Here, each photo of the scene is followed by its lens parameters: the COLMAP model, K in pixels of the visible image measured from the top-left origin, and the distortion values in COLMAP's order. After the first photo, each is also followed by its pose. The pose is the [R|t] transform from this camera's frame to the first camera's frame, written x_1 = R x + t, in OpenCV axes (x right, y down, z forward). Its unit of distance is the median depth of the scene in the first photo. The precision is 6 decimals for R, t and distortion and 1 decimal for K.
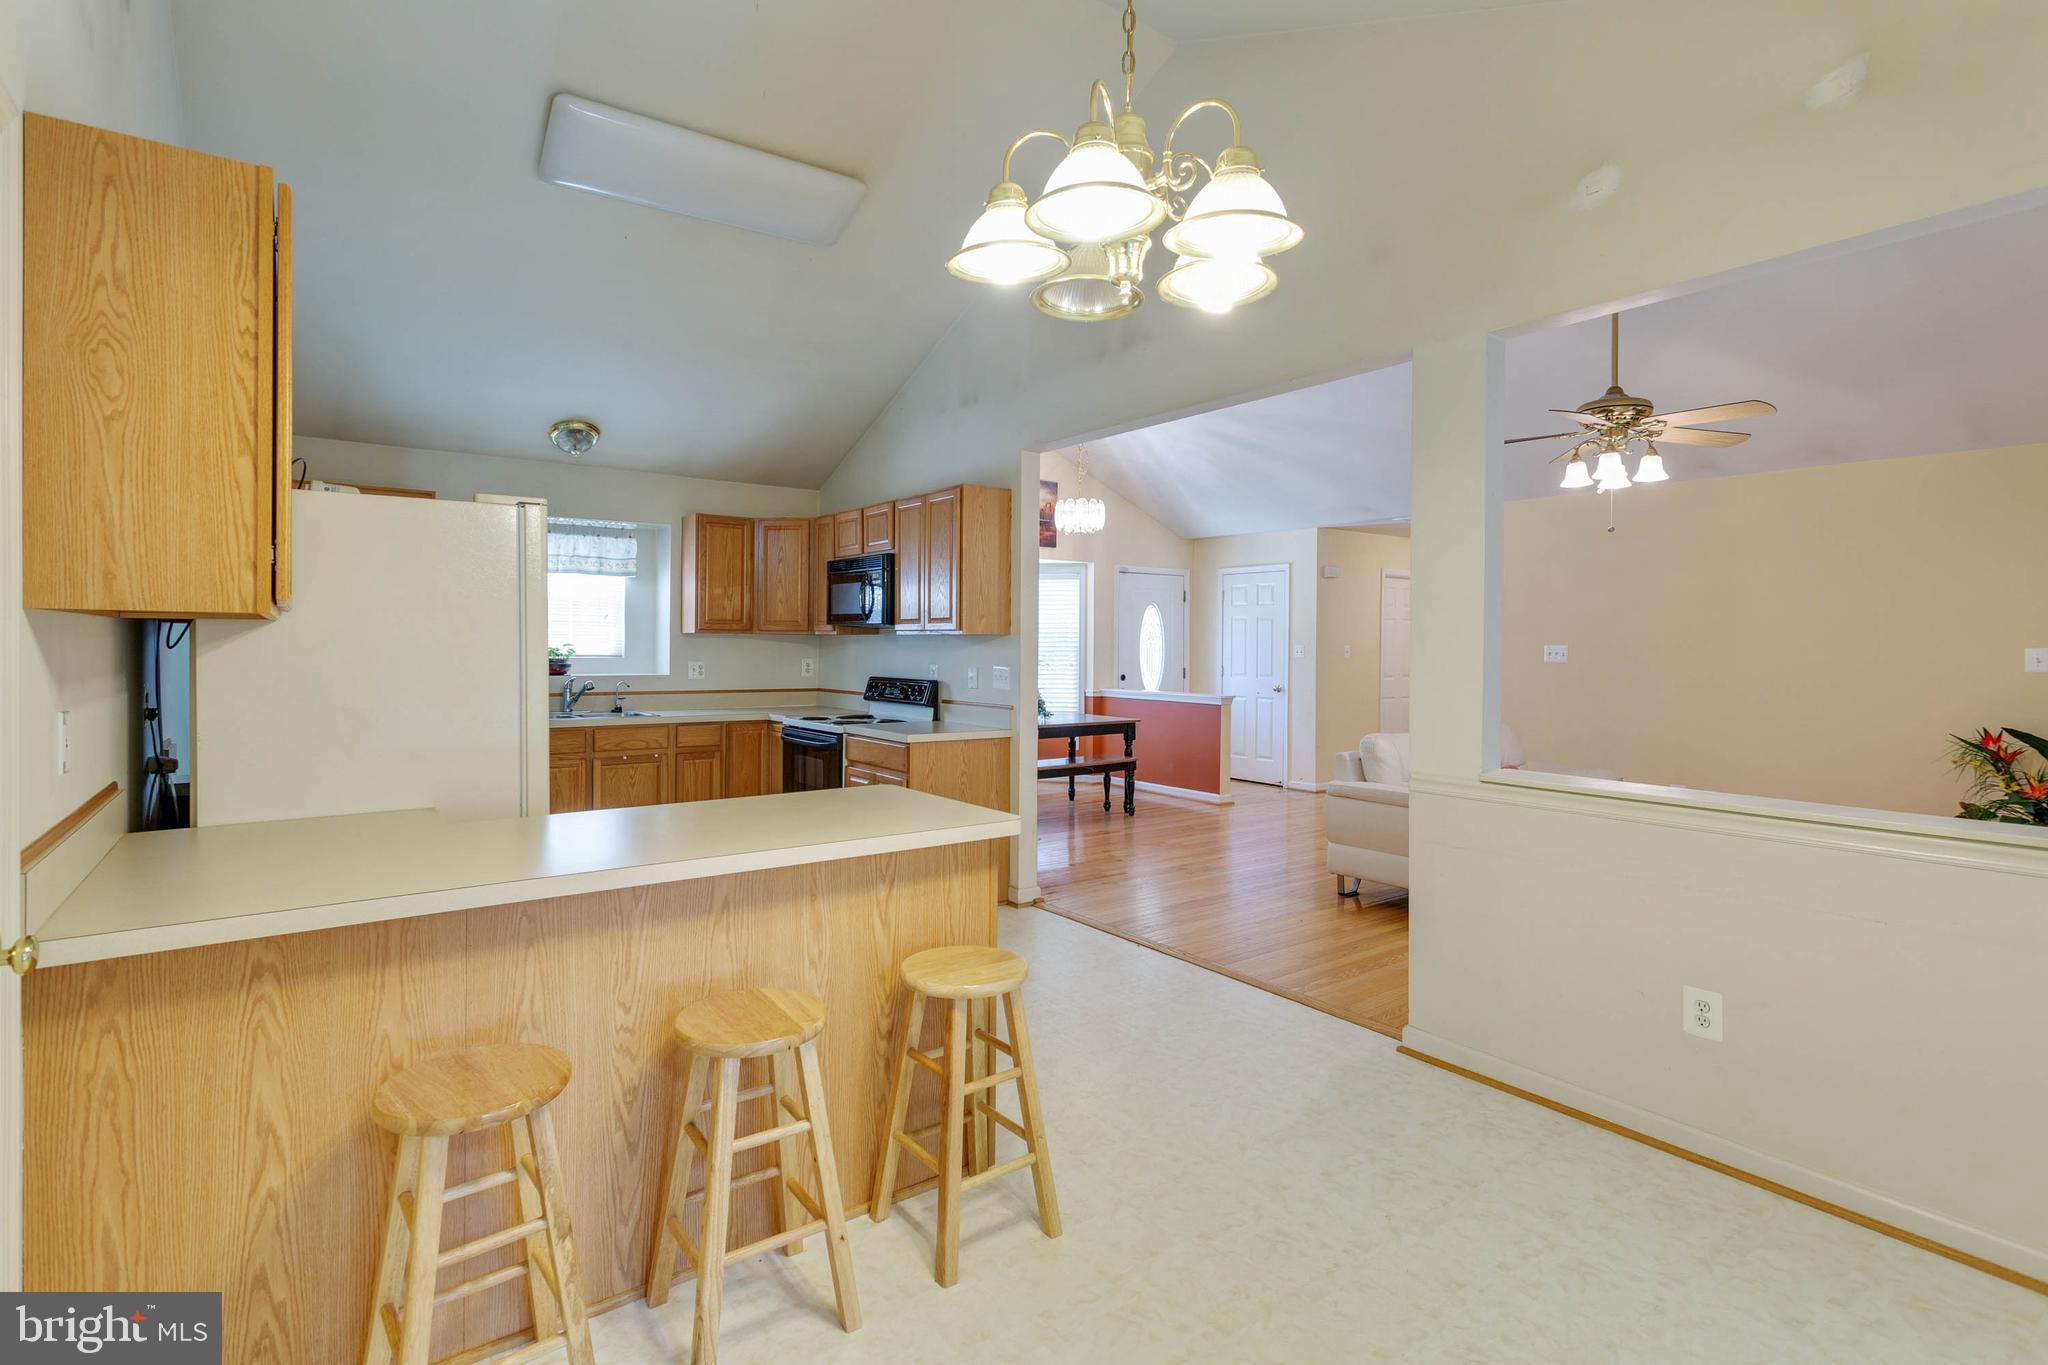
lens RADIAL K [[986.7, 0, 1006.8], [0, 986.7, 644.2], [0, 0, 1]] dist [-0.001348, -0.000462]
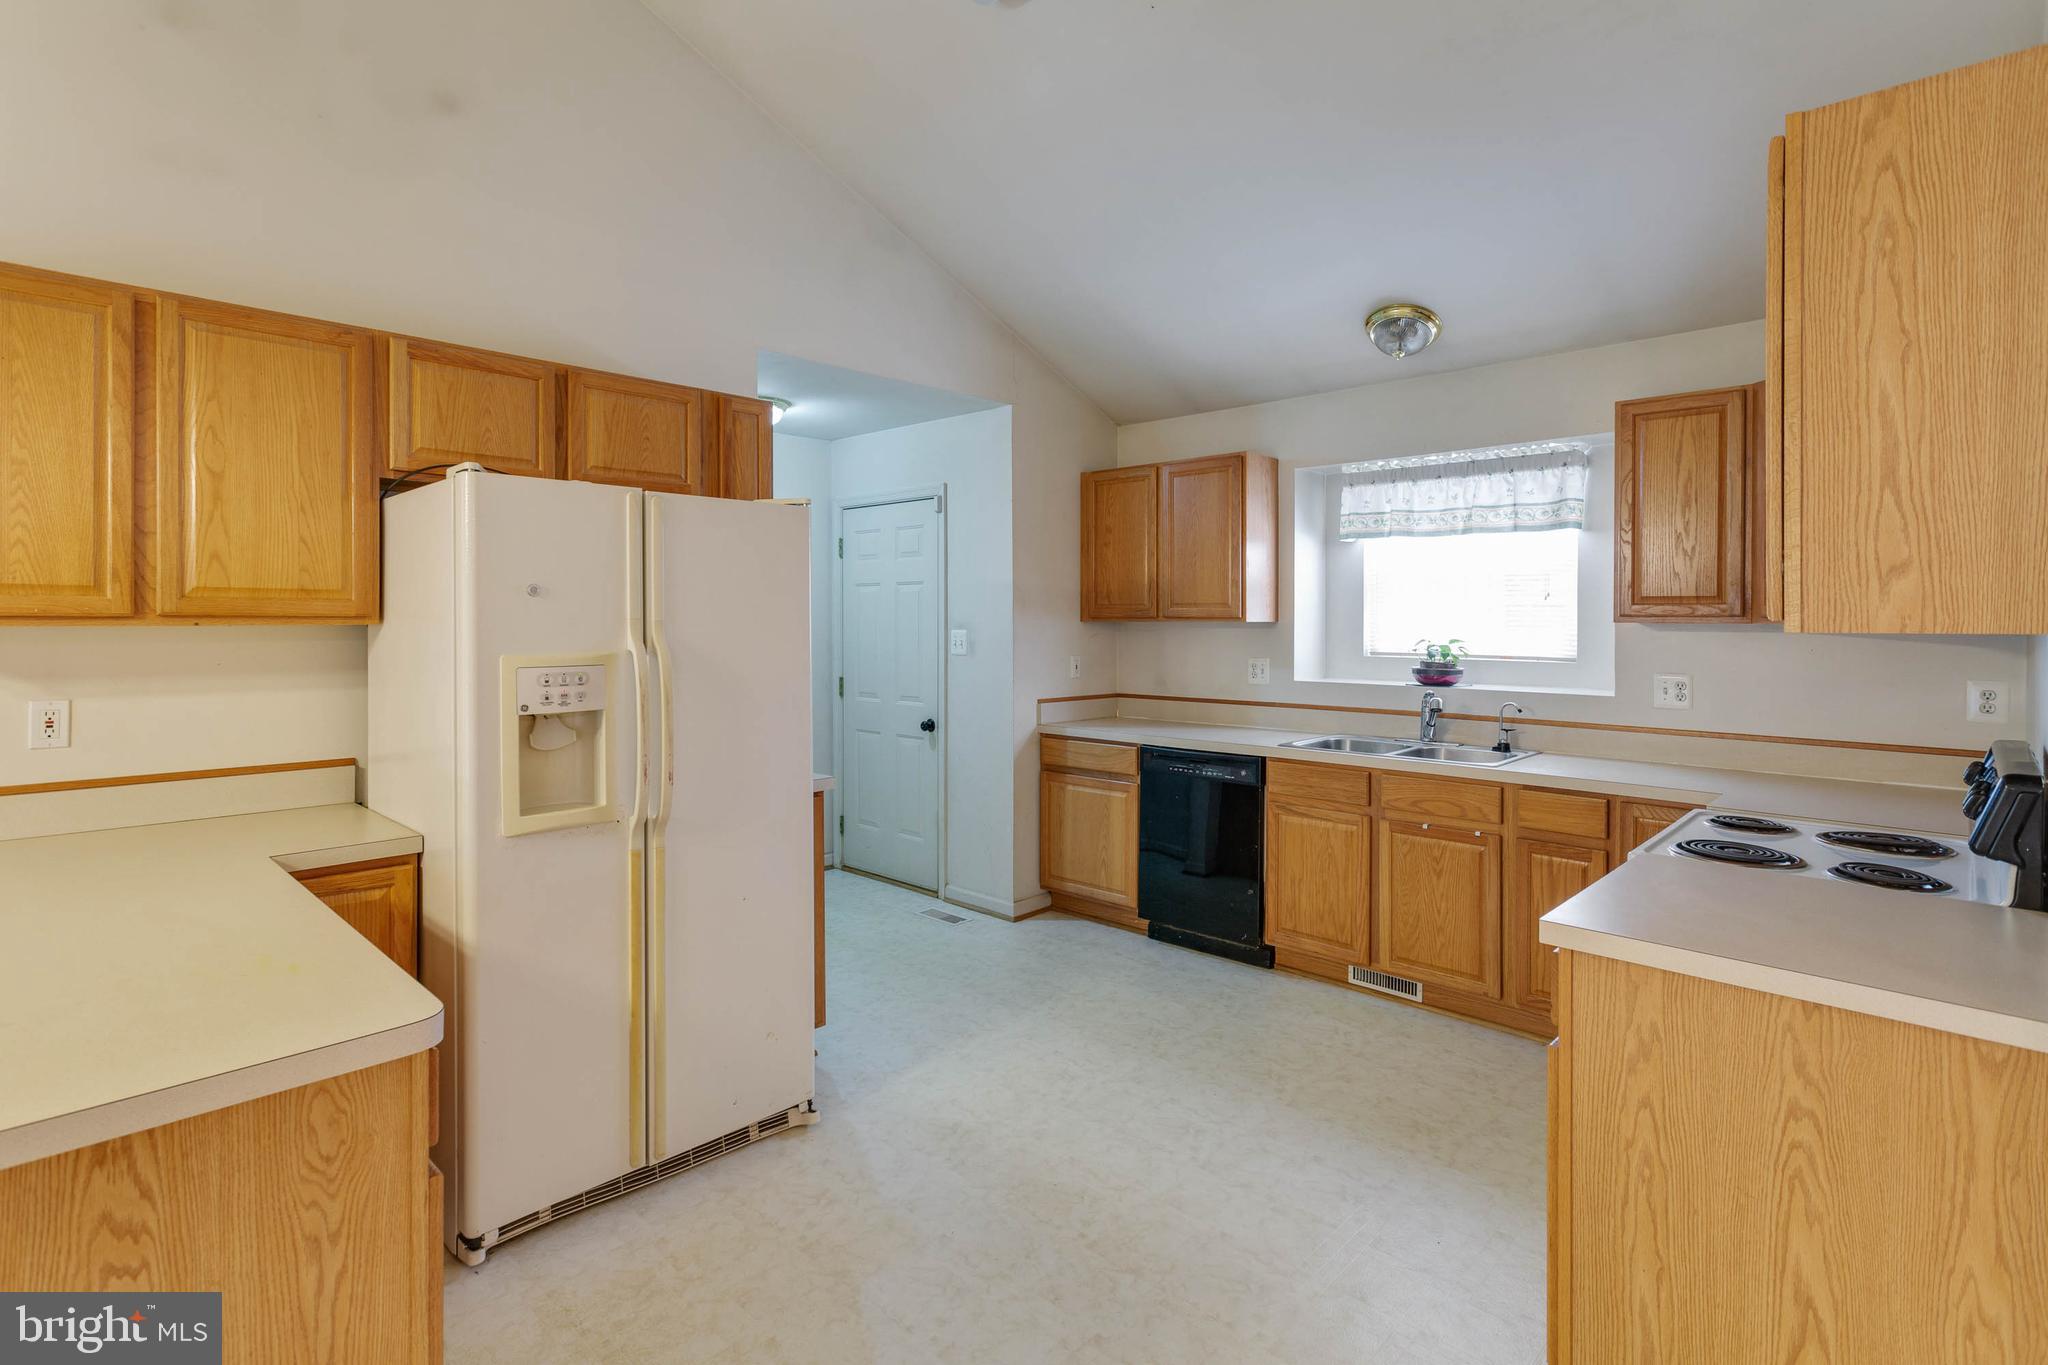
lens RADIAL K [[989.3, 0, 1005.9], [0, 989.3, 621.3], [0, 0, 1]] dist [-0.000350, 0.000706]
pose [[0.167822, -0.004319, -0.985808, 0.162281], [-0.000848, 0.999989, -0.004526, -0.009358], [0.985817, 0.001596, 0.167817, 0.571691]]
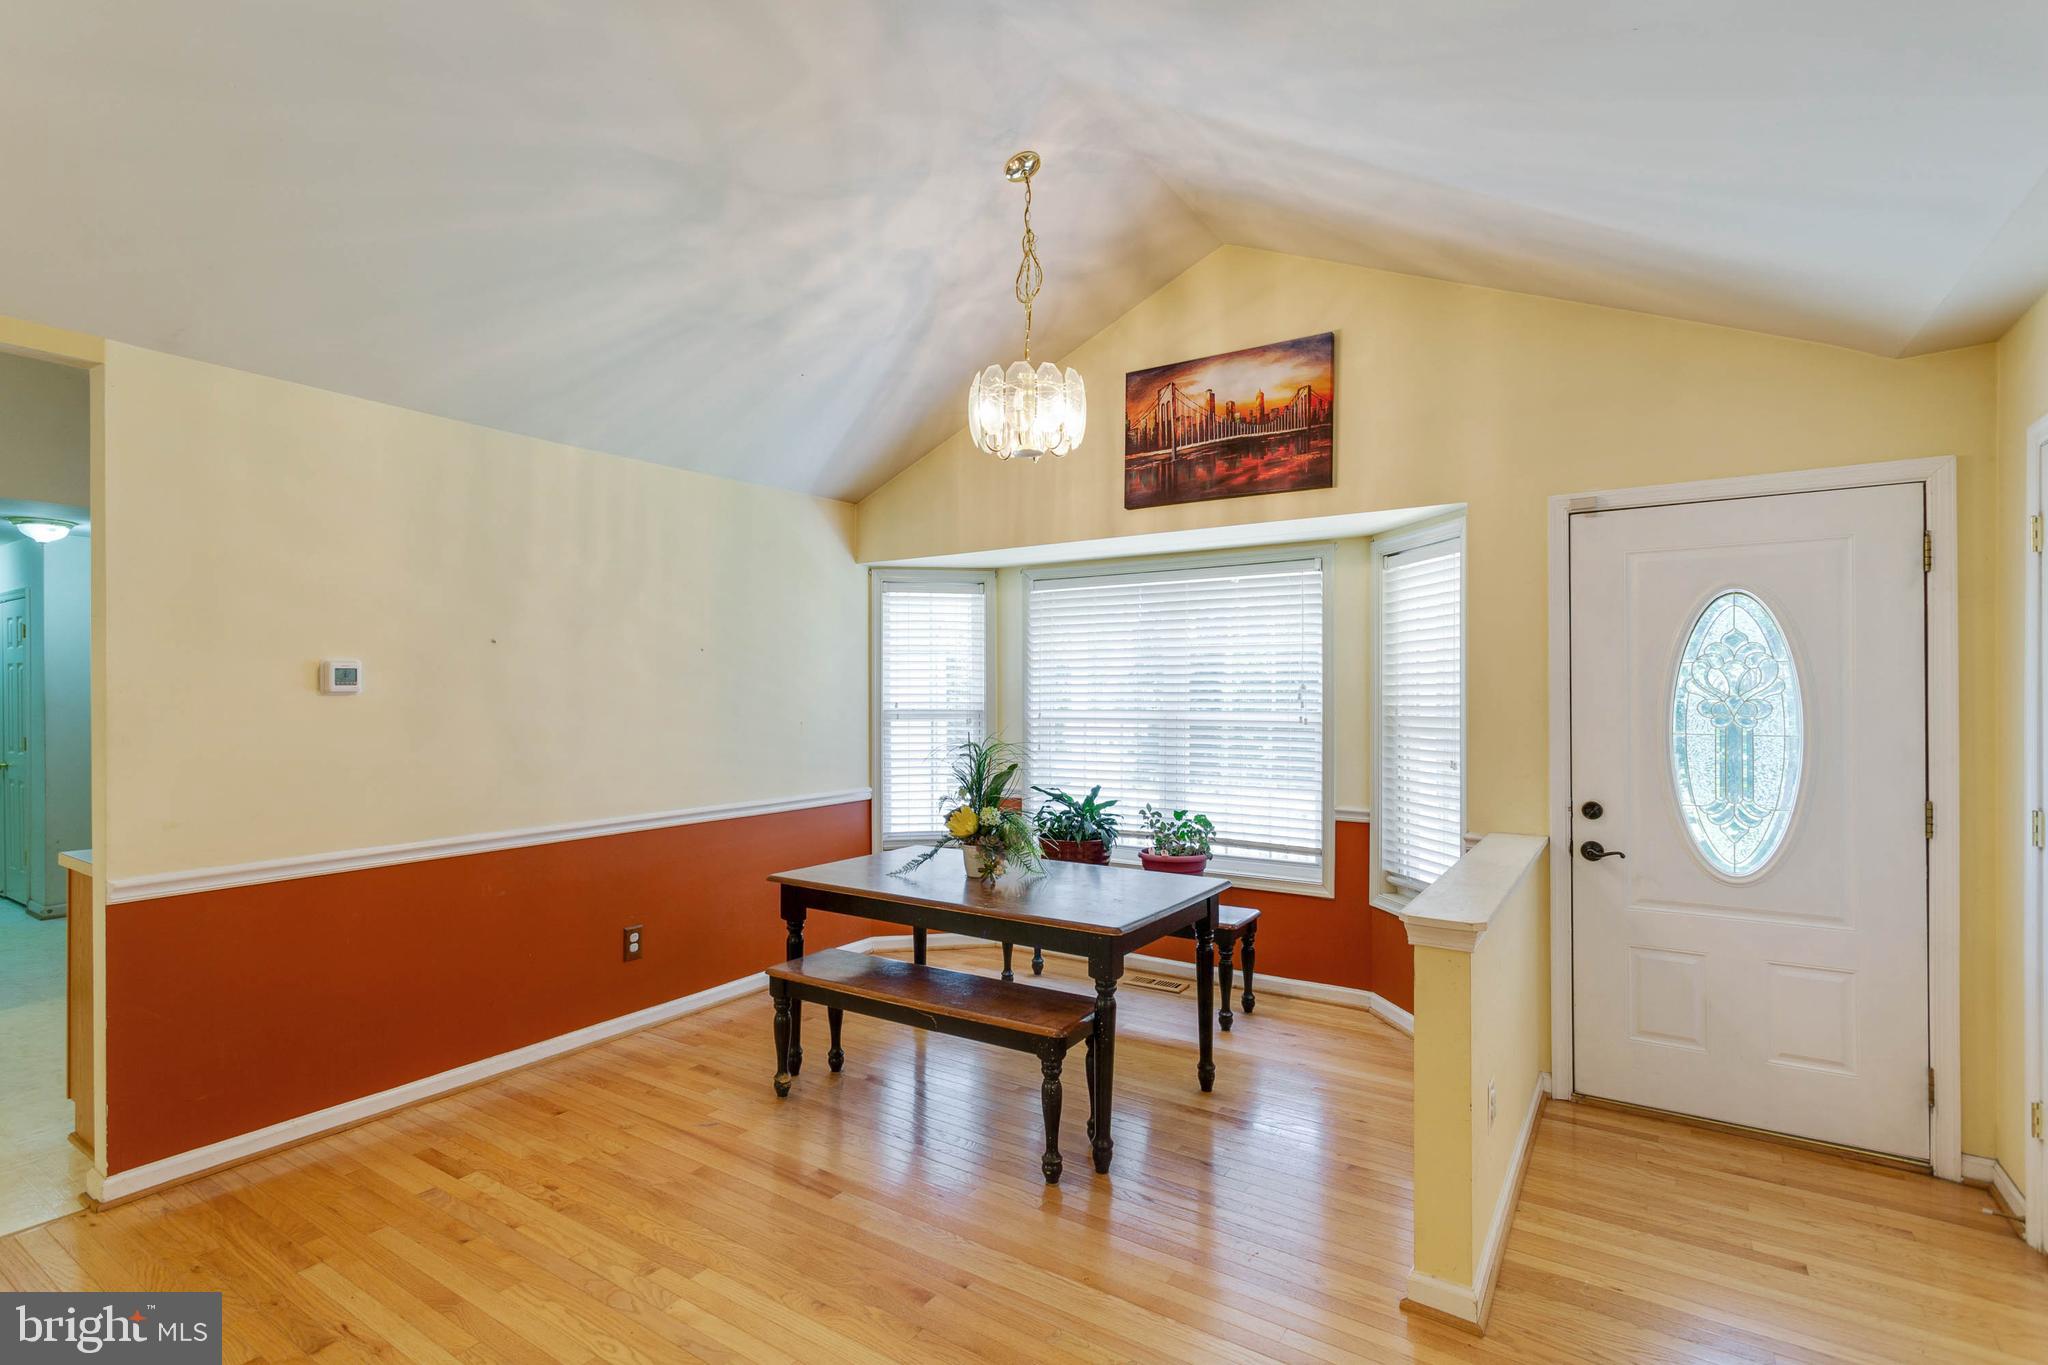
lens RADIAL K [[981.9, 0, 1009.0], [0, 981.9, 690.7], [0, 0, 1]] dist [0.001414, 0.000439]
pose [[0.341944, -0.006627, -0.939697, 0.573151], [0.001057, 0.999977, -0.006667, -0.010234], [0.939720, 0.001287, 0.341943, 1.043429]]
